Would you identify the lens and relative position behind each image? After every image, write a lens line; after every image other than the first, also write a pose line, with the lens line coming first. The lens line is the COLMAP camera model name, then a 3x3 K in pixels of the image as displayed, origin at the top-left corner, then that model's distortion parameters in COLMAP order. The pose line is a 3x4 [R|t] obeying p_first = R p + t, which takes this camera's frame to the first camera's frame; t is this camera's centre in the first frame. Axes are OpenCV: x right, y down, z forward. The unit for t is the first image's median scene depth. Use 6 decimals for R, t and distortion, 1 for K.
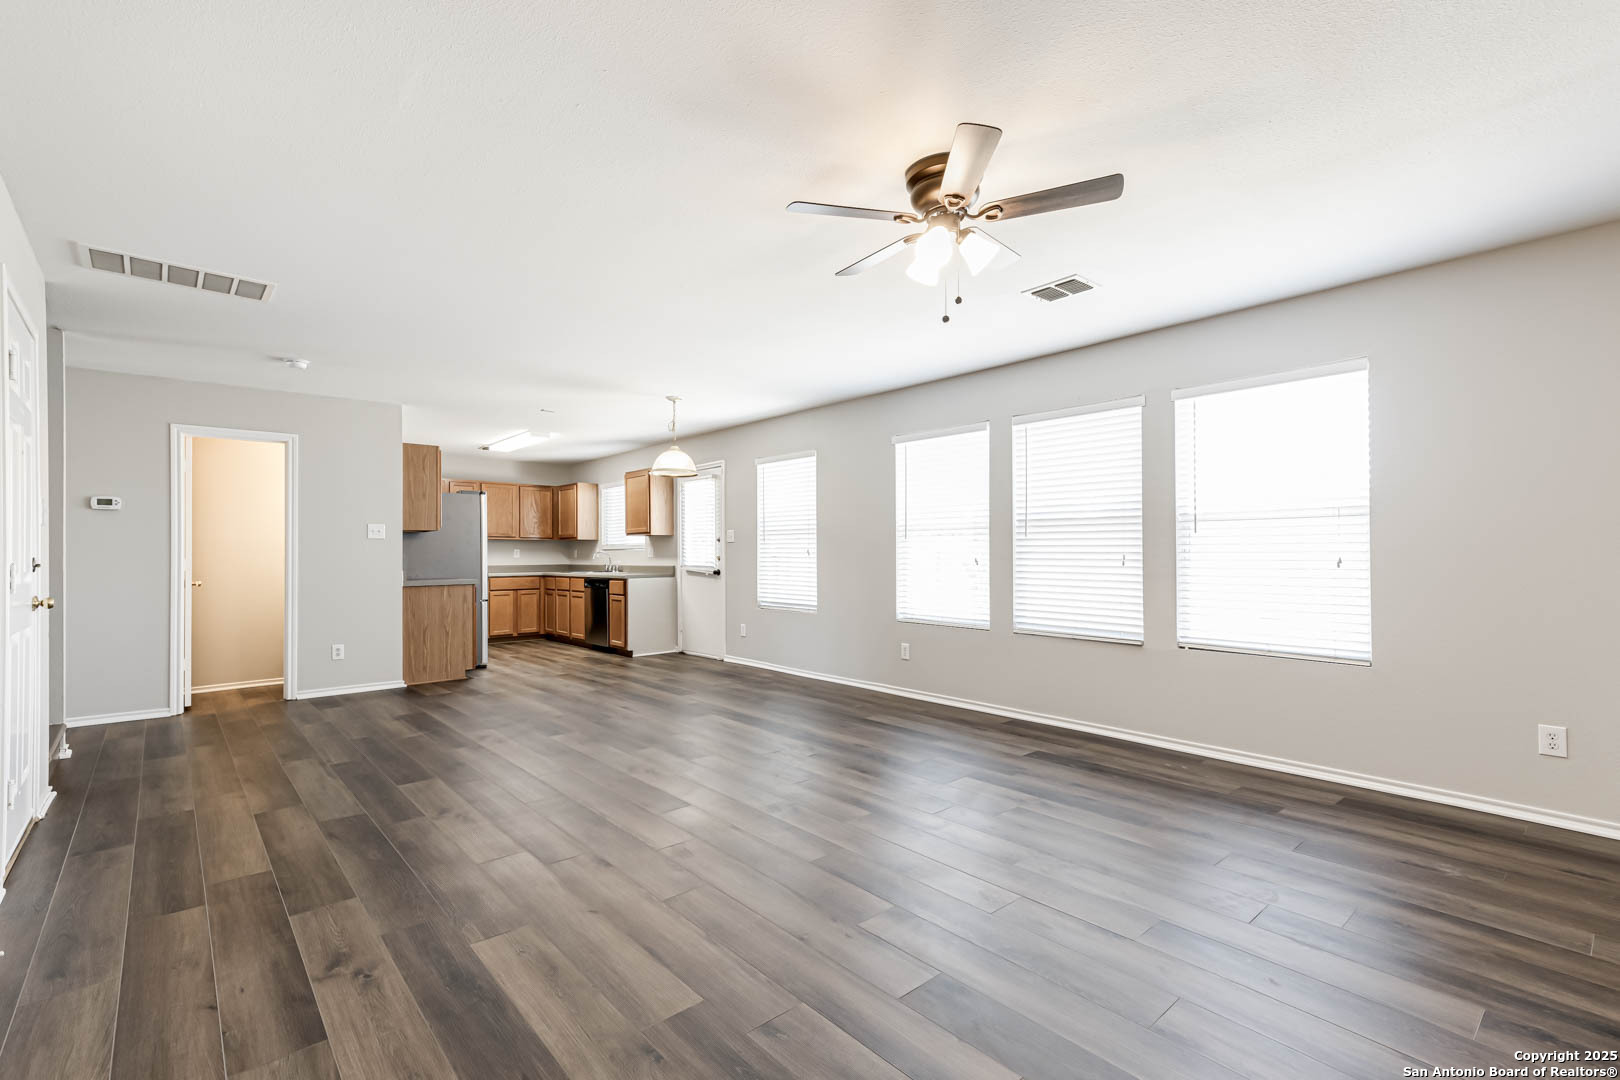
lens RADIAL K [[729.2, 0, 805.0], [0, 729.2, 550.8], [0, 0, 1]] dist [0.025641, 0.000235]
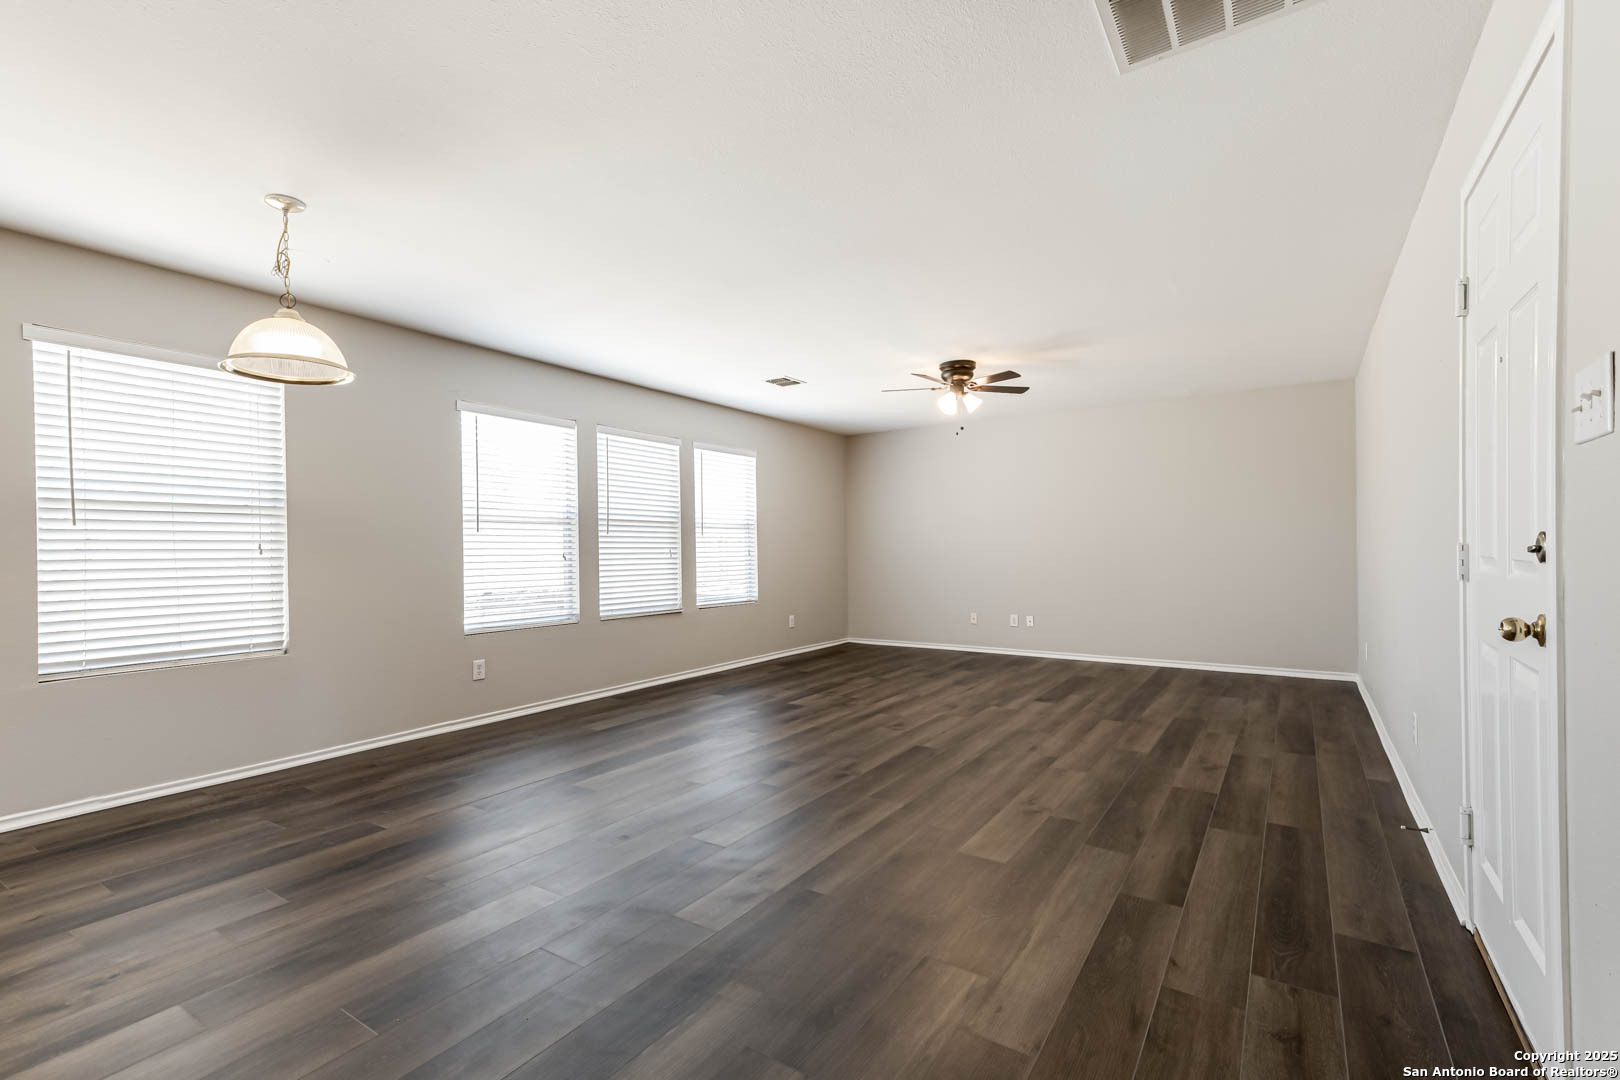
lens RADIAL K [[729.2, 0, 805.0], [0, 729.2, 550.8], [0, 0, 1]] dist [0.025641, 0.000235]
pose [[-0.263630, 0.001970, 0.964622, -0.639279], [0.008283, 0.999966, 0.000221, 0.006880], [-0.964588, 0.008048, -0.263637, 0.736940]]
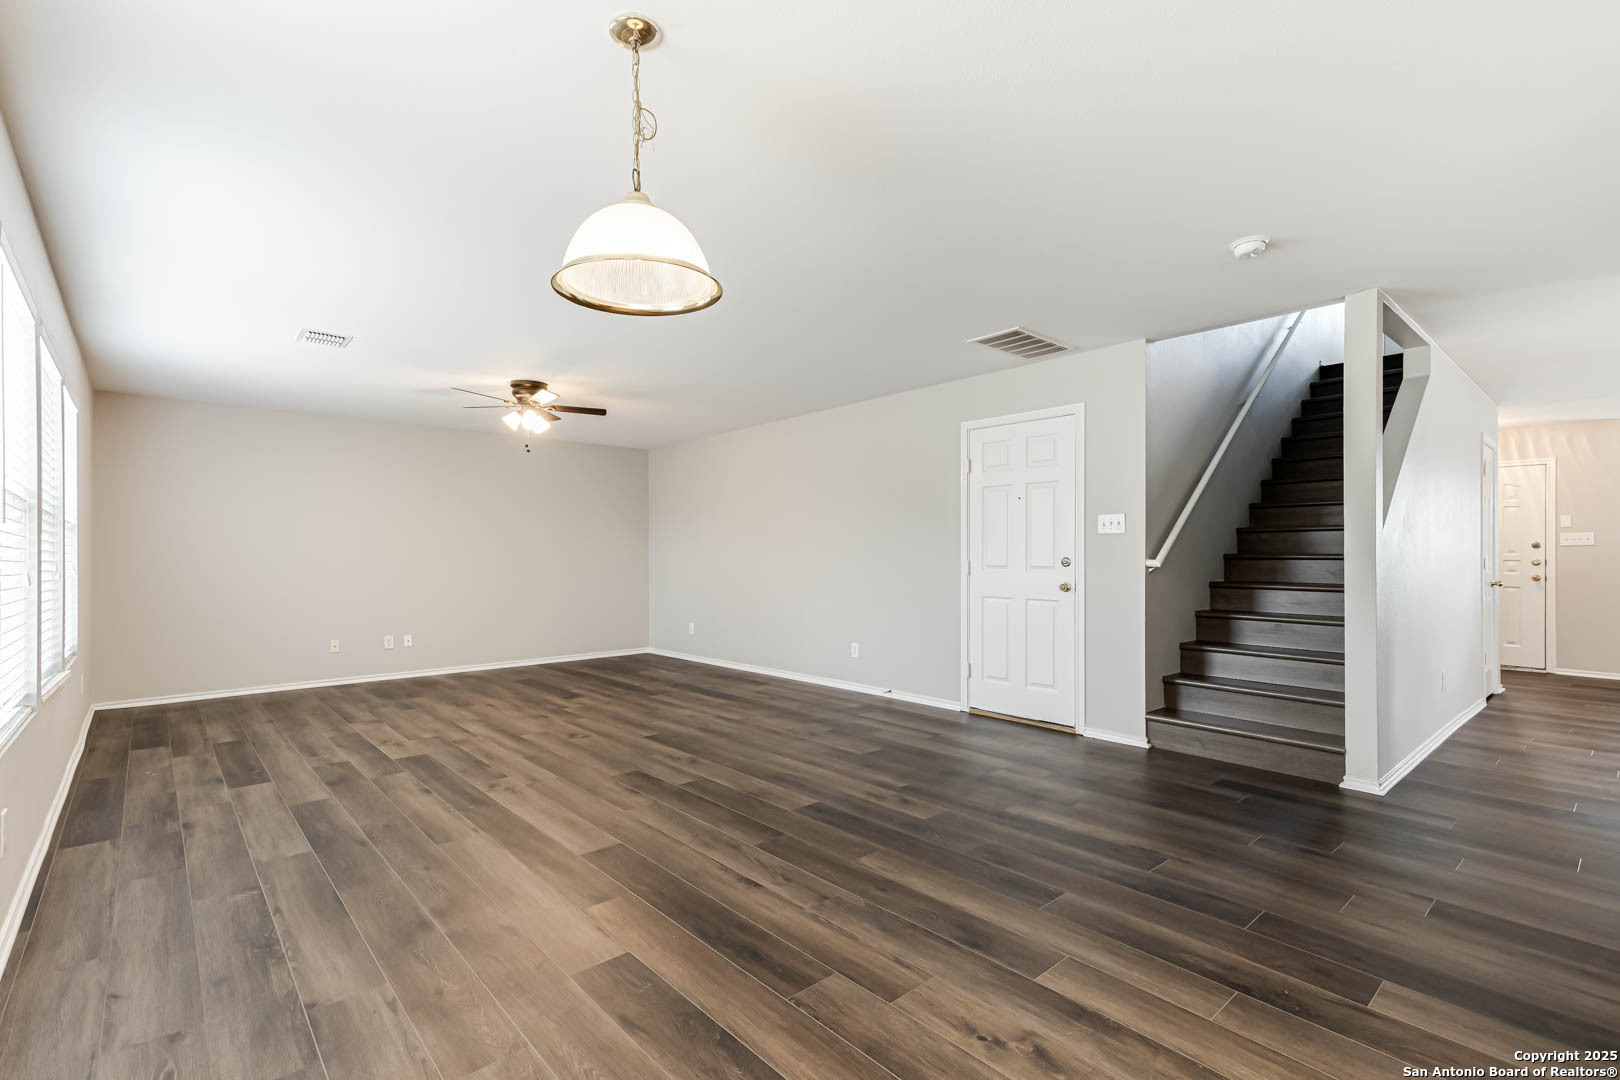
lens RADIAL K [[729.2, 0, 805.0], [0, 729.2, 550.8], [0, 0, 1]] dist [0.025641, 0.000235]
pose [[-0.999879, 0.008221, -0.013185, -0.221032], [0.008383, 0.999890, -0.012213, 0.004566], [0.013083, -0.012322, -0.999838, 1.179649]]
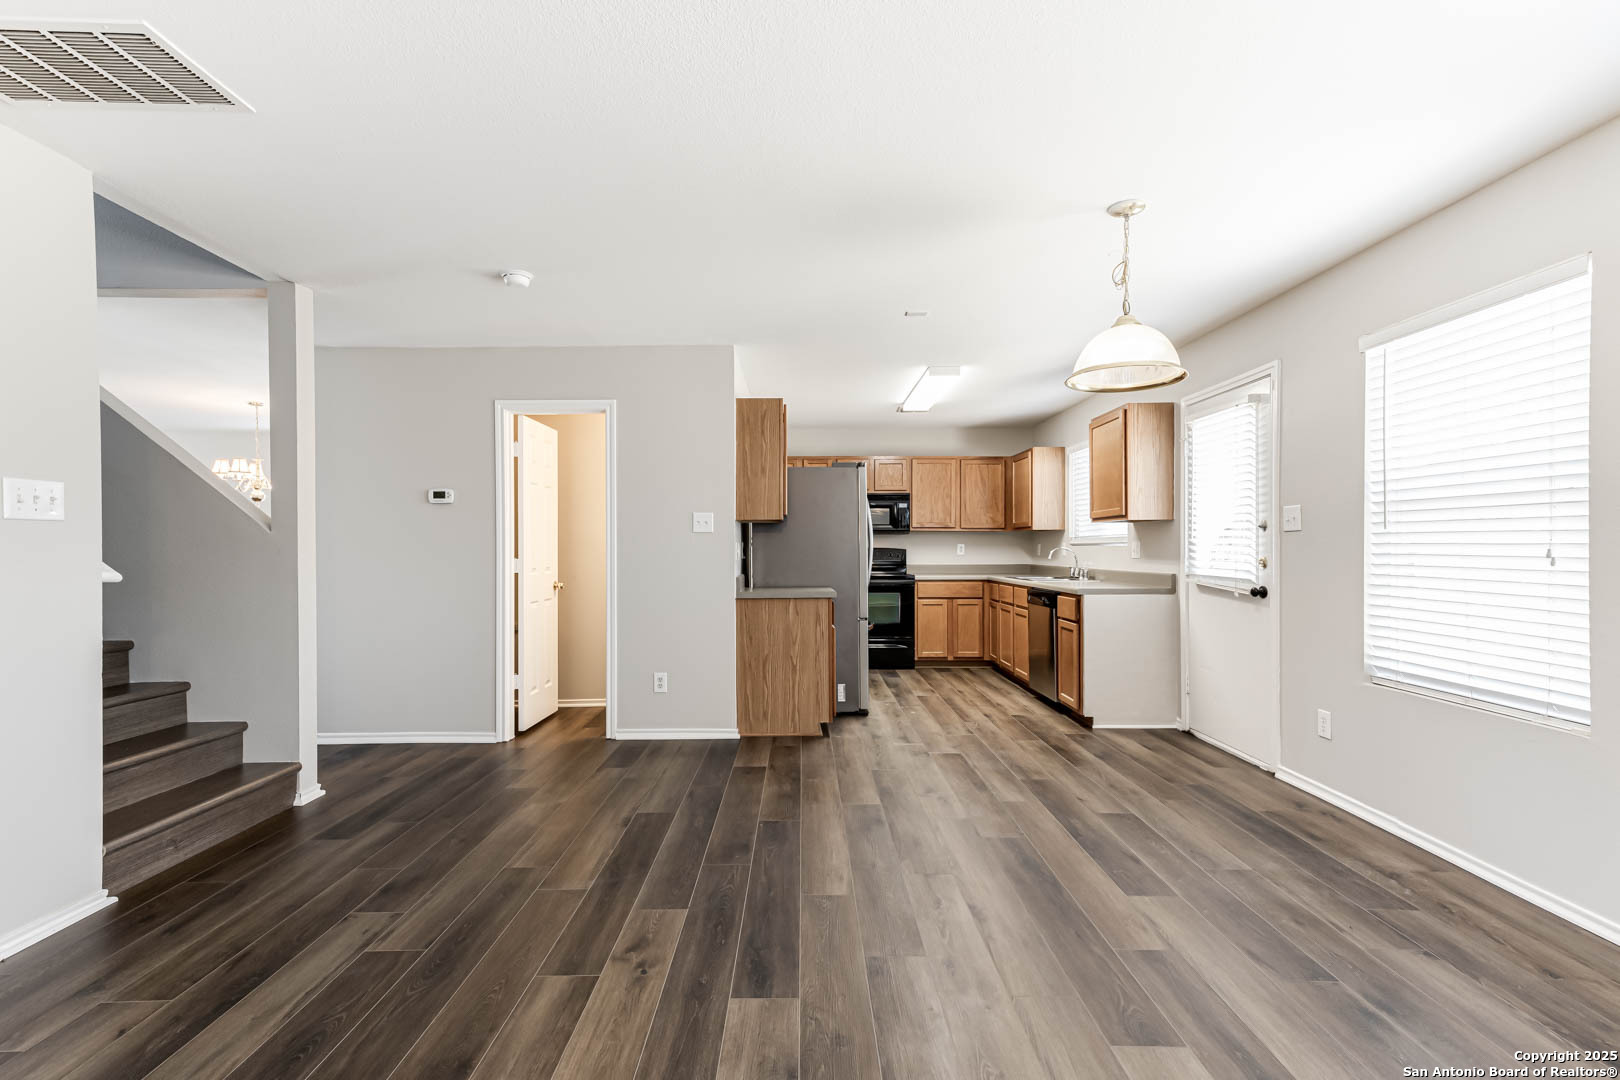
lens RADIAL K [[730.2, 0, 796.6], [0, 730.2, 549.2], [0, 0, 1]] dist [0.024637, -0.000060]
pose [[0.749658, 0.003680, -0.661815, -0.028923], [0.002740, 0.999959, 0.008664, -0.005359], [0.661820, -0.008308, 0.749617, 0.479187]]
